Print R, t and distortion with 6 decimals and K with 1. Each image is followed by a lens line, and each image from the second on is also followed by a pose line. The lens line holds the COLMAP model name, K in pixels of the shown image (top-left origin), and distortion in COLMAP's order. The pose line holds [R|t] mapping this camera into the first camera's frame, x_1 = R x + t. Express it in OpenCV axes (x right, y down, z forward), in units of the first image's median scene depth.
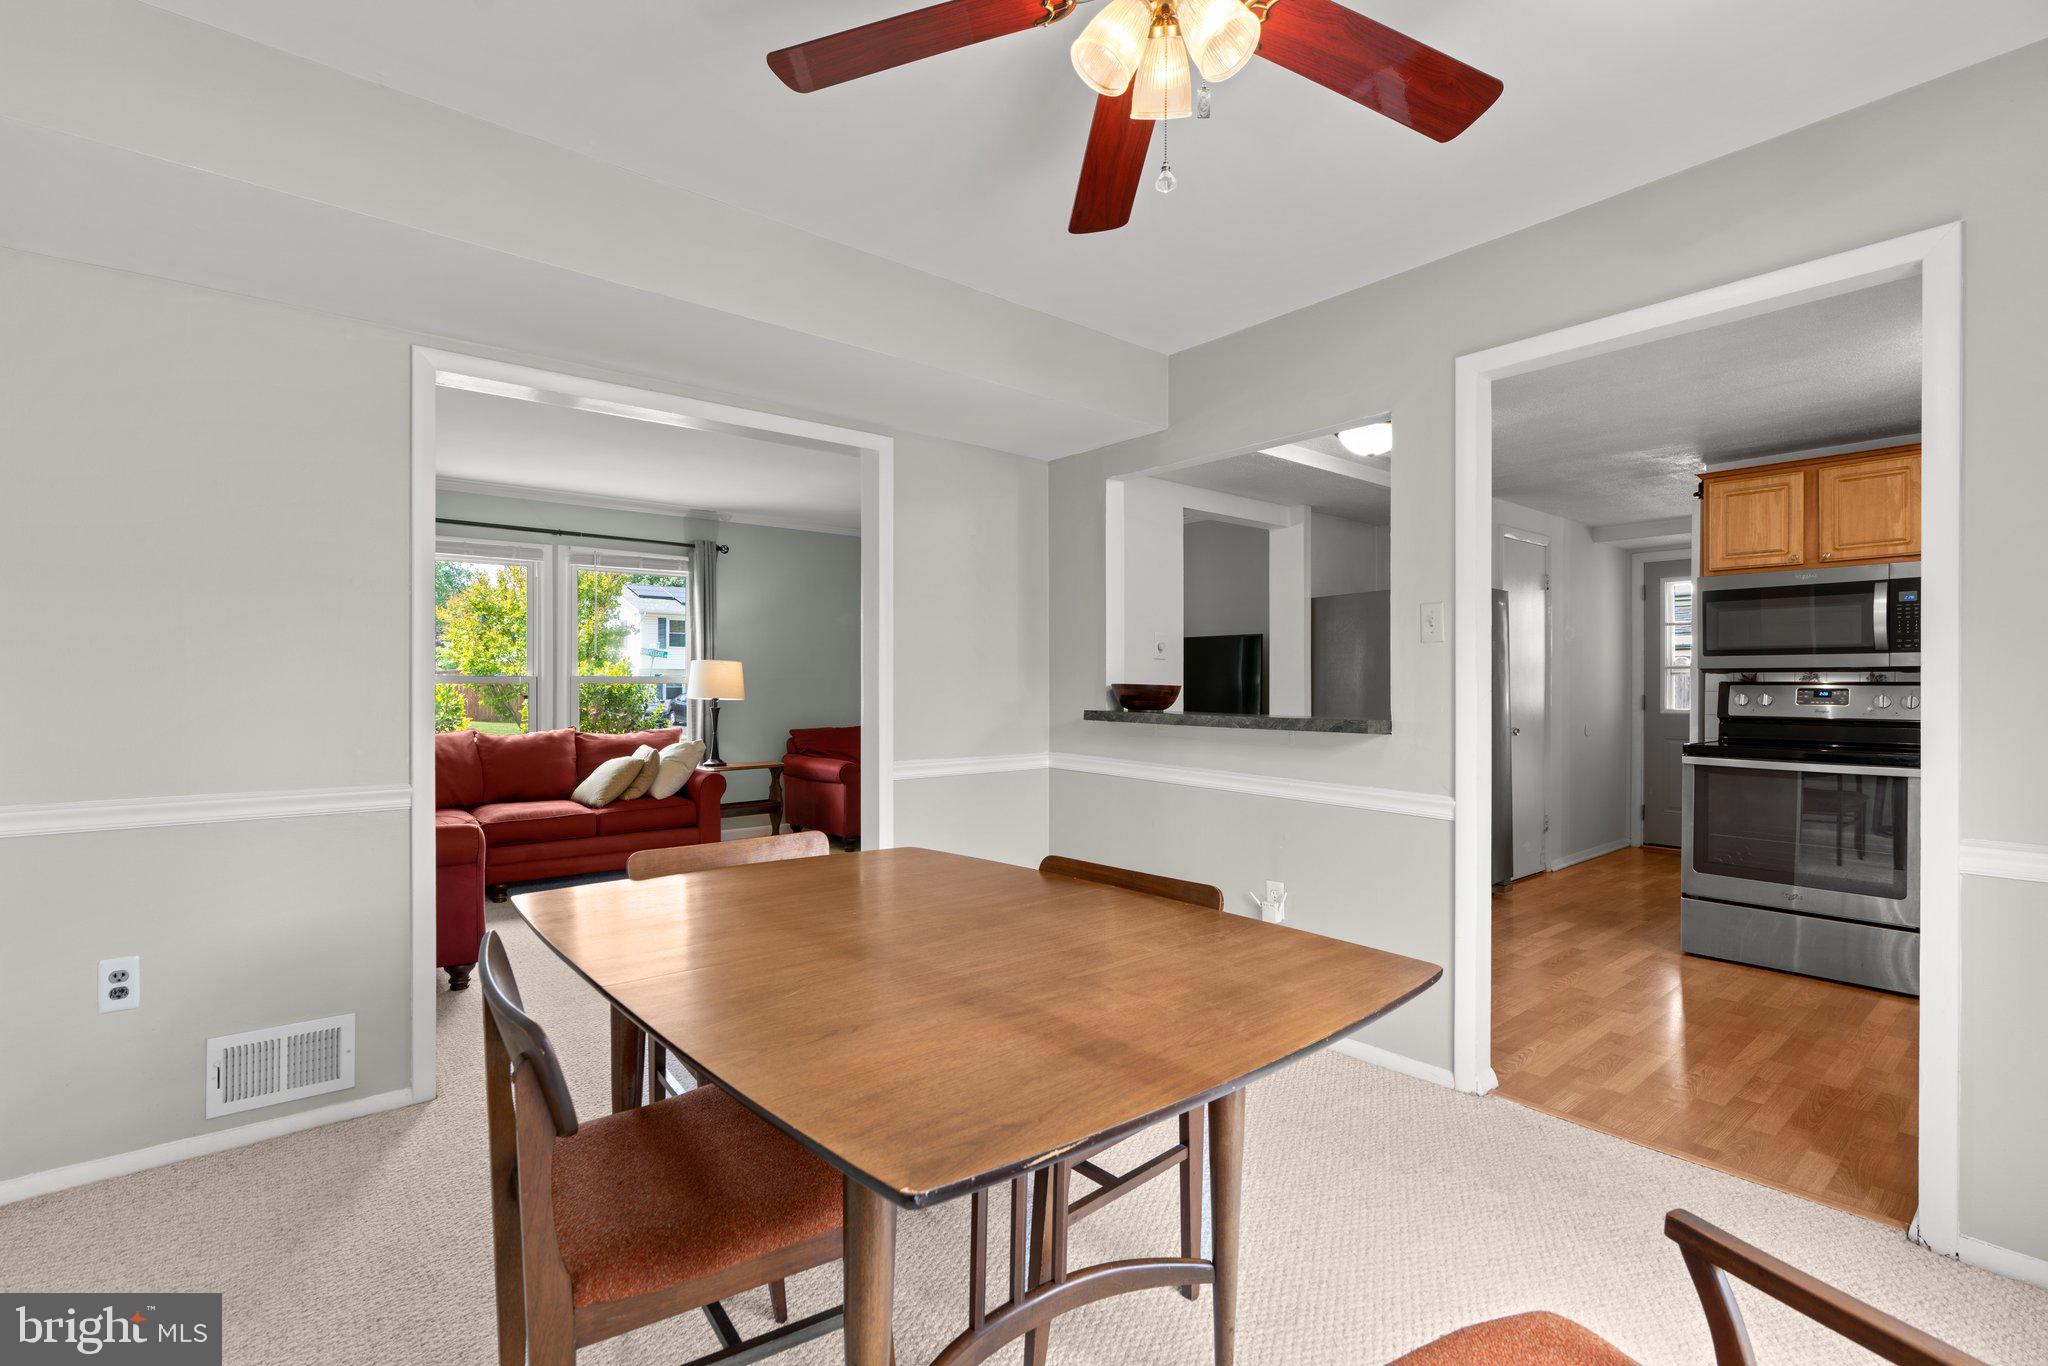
lens RADIAL K [[924.0, 0, 1012.8], [0, 924.0, 686.1], [0, 0, 1]] dist [-0.001273, 0.000612]
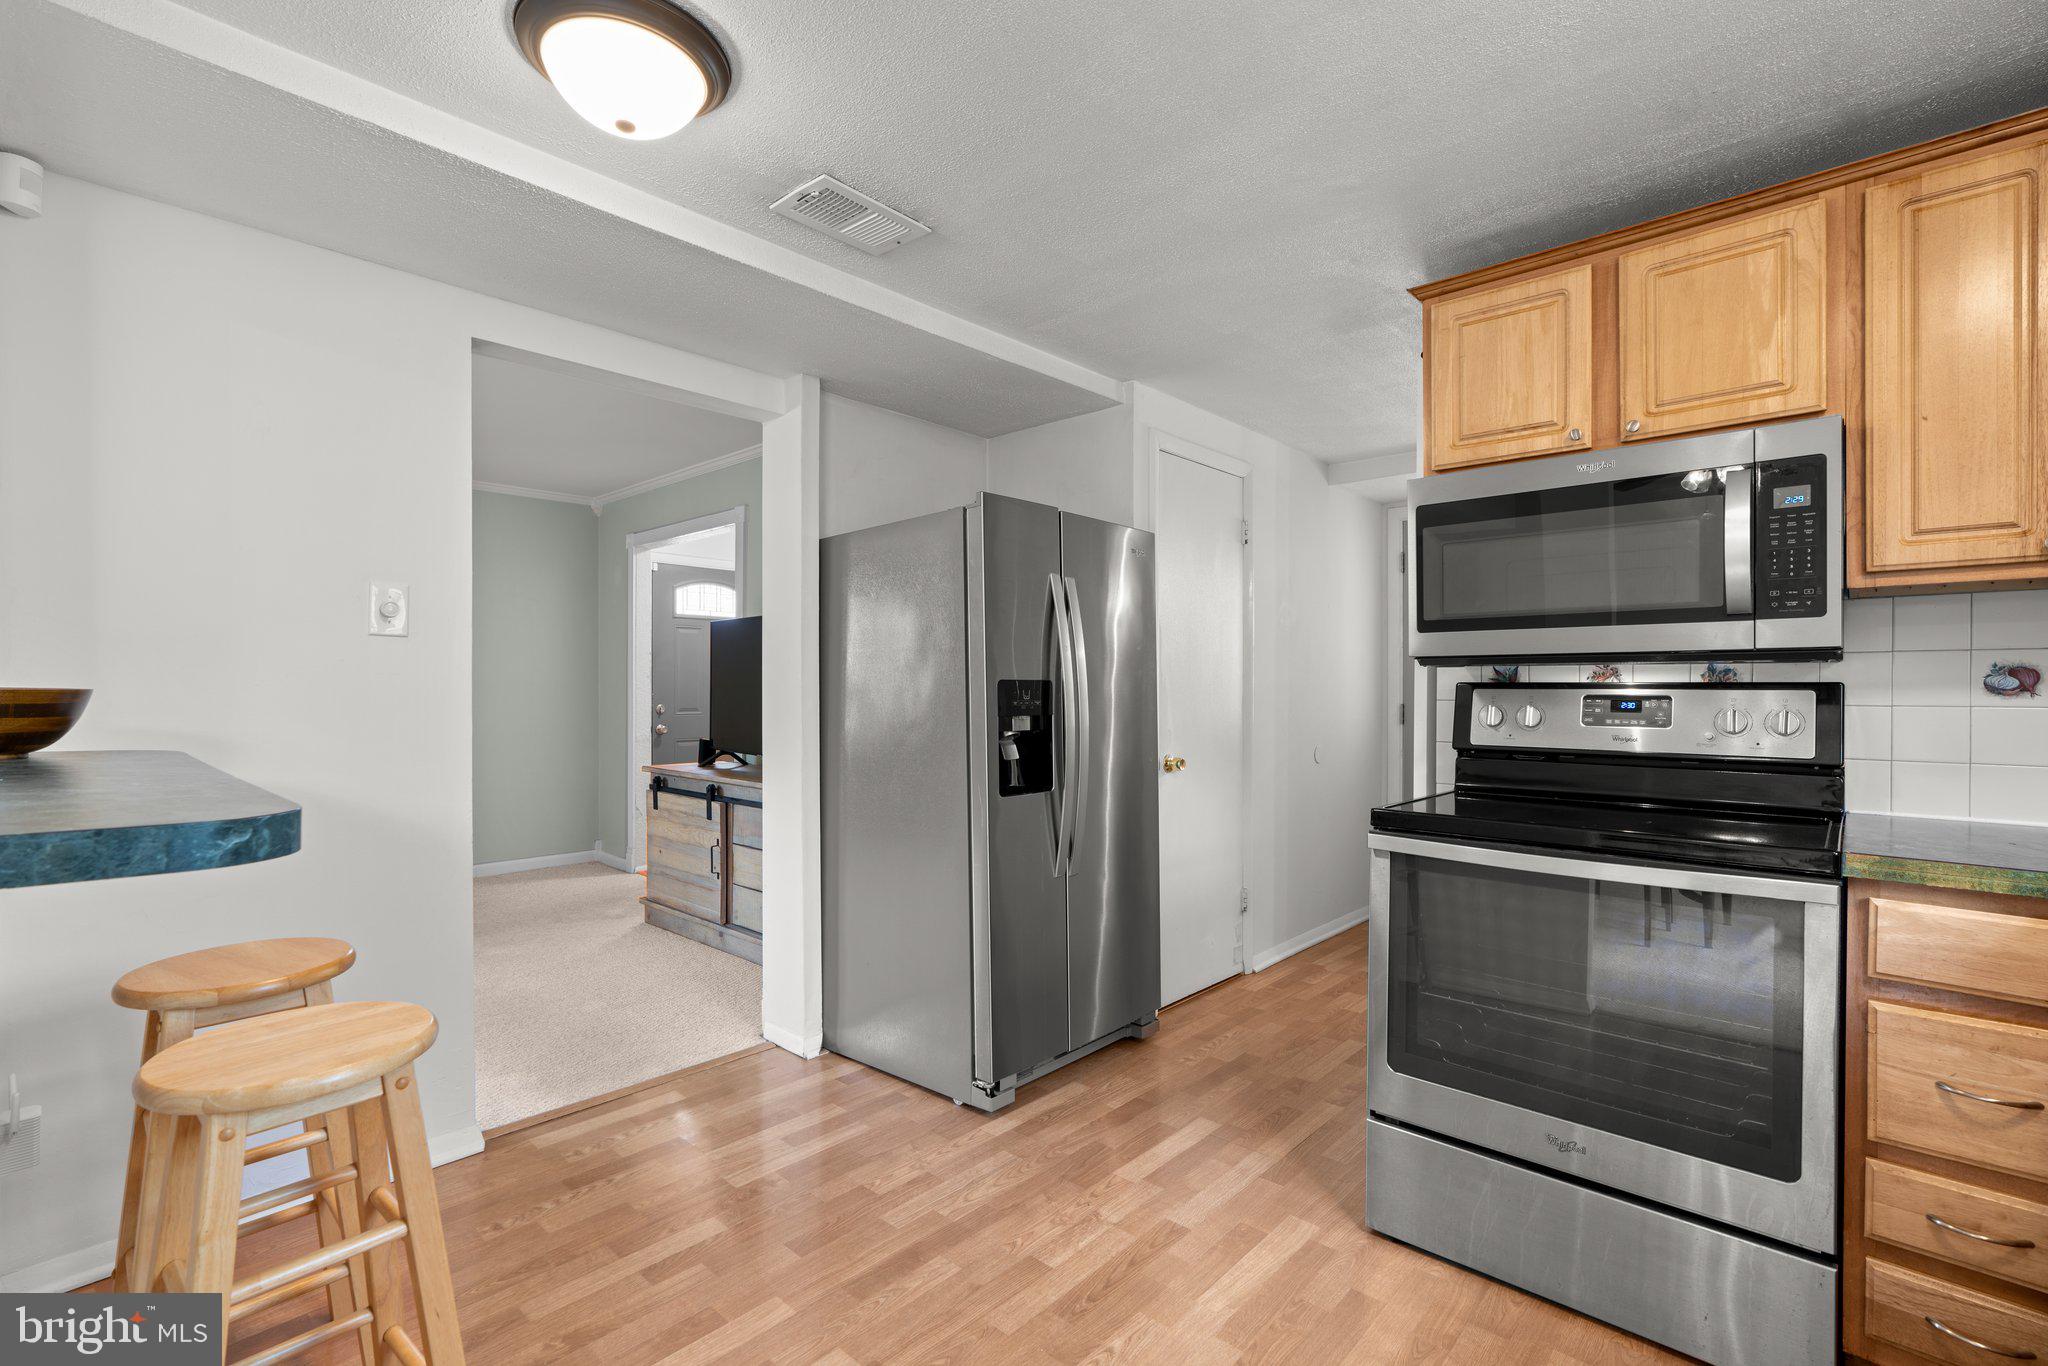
lens RADIAL K [[917.5, 0, 1023.8], [0, 917.5, 686.2], [0, 0, 1]] dist [-0.002714, 0.000169]
pose [[0.989499, -0.001178, 0.144532, 0.444198], [0.001635, 0.999994, -0.003040, -0.001173], [-0.144528, 0.003245, 0.989495, 0.512465]]
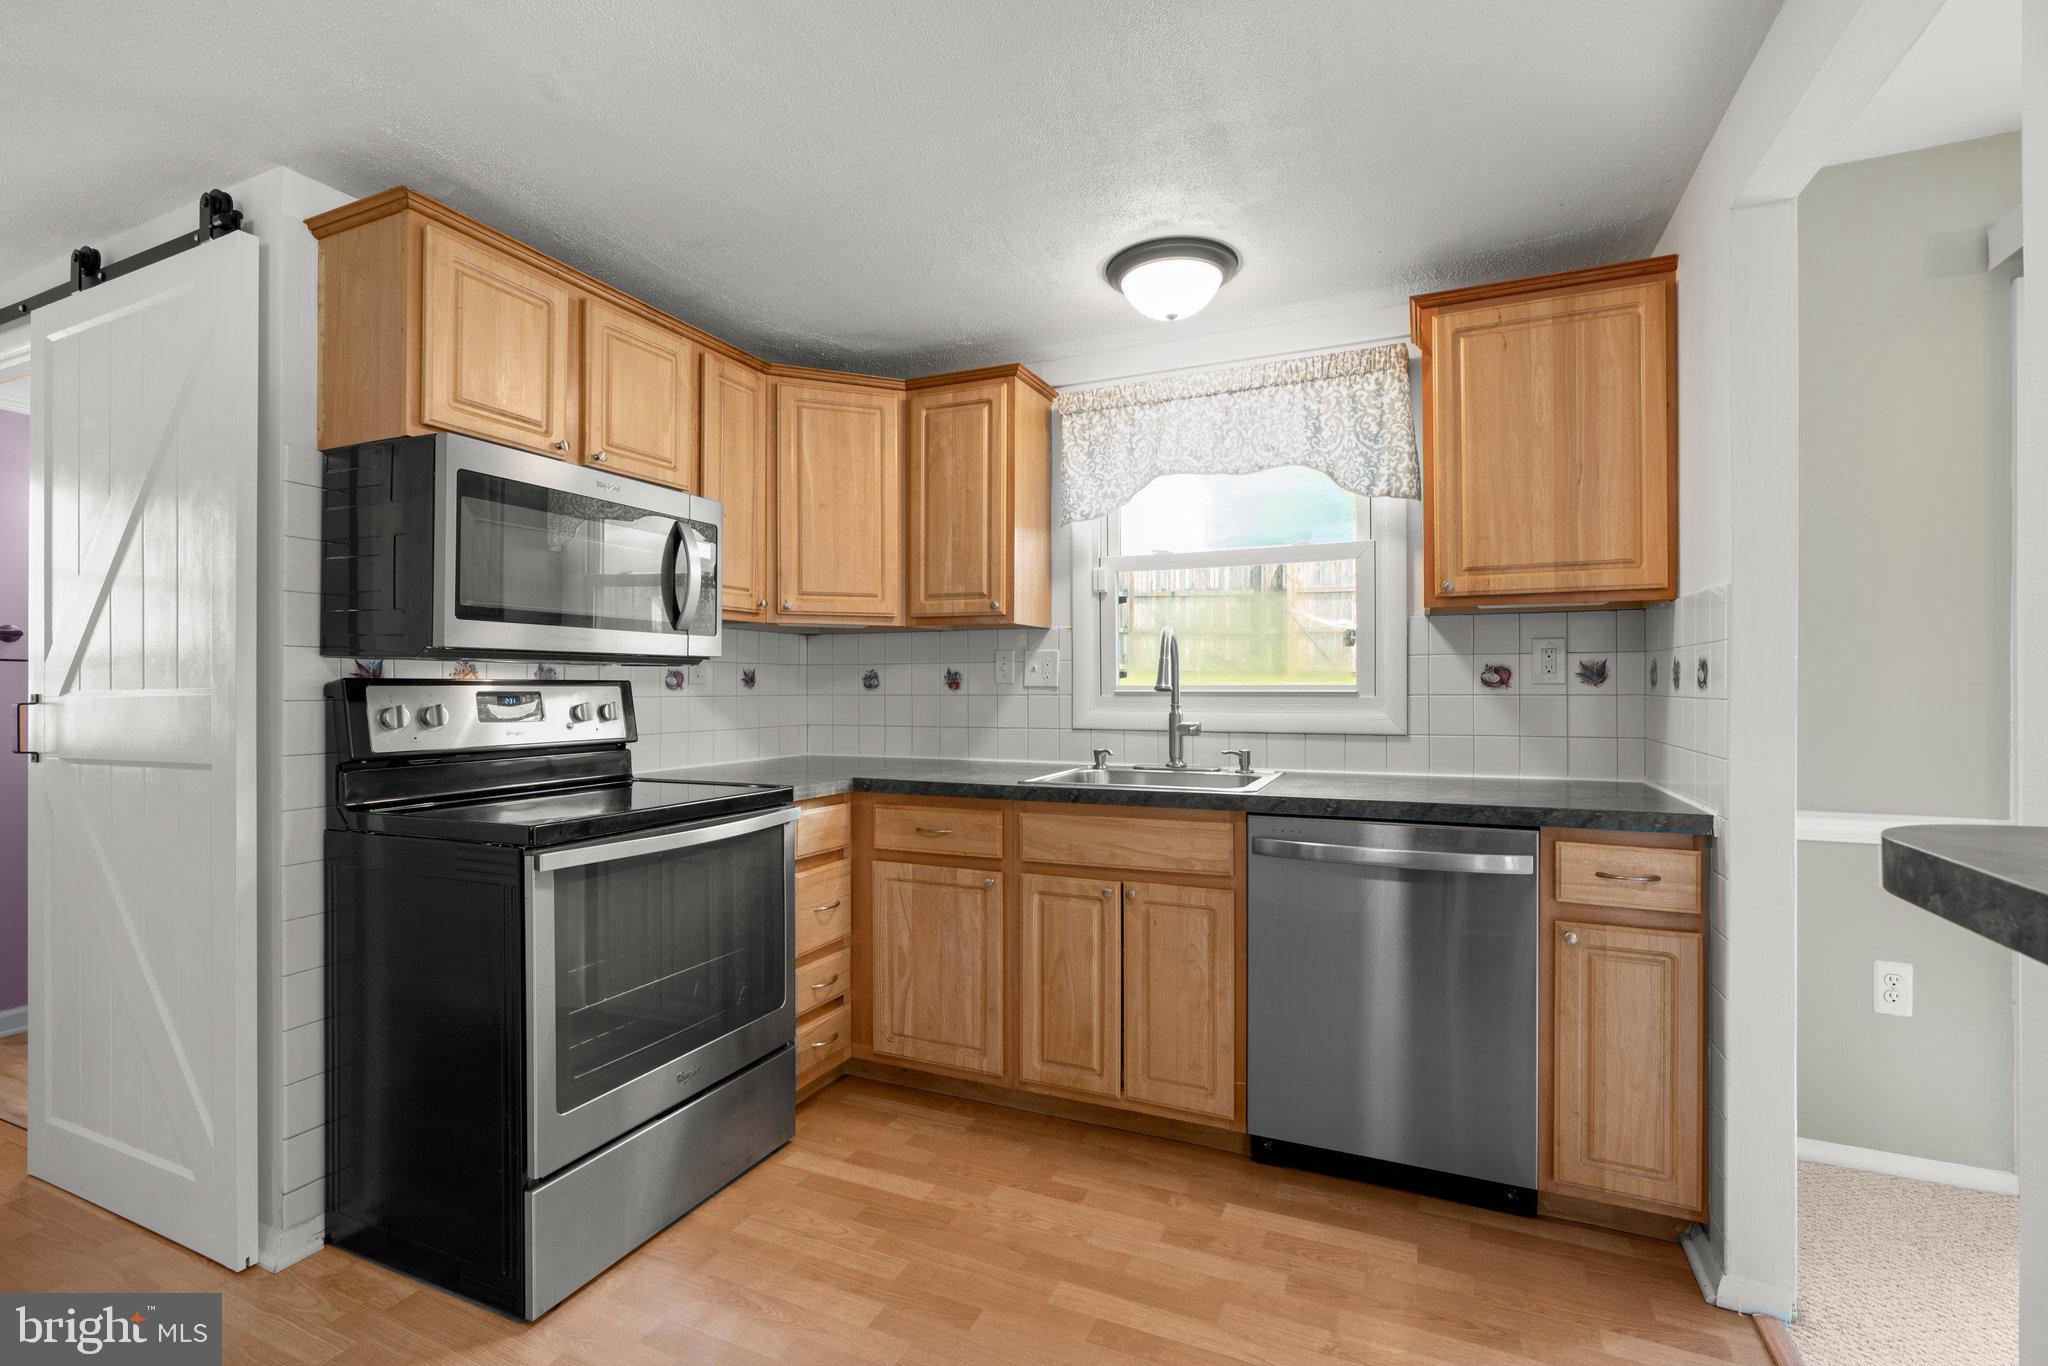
lens RADIAL K [[917.5, 0, 1023.8], [0, 917.5, 686.2], [0, 0, 1]] dist [-0.002714, 0.000169]
pose [[-0.443100, -0.000858, 0.896472, 0.238493], [0.002066, 0.999996, 0.001978, -0.000785], [-0.896470, 0.002728, -0.443096, 0.927084]]
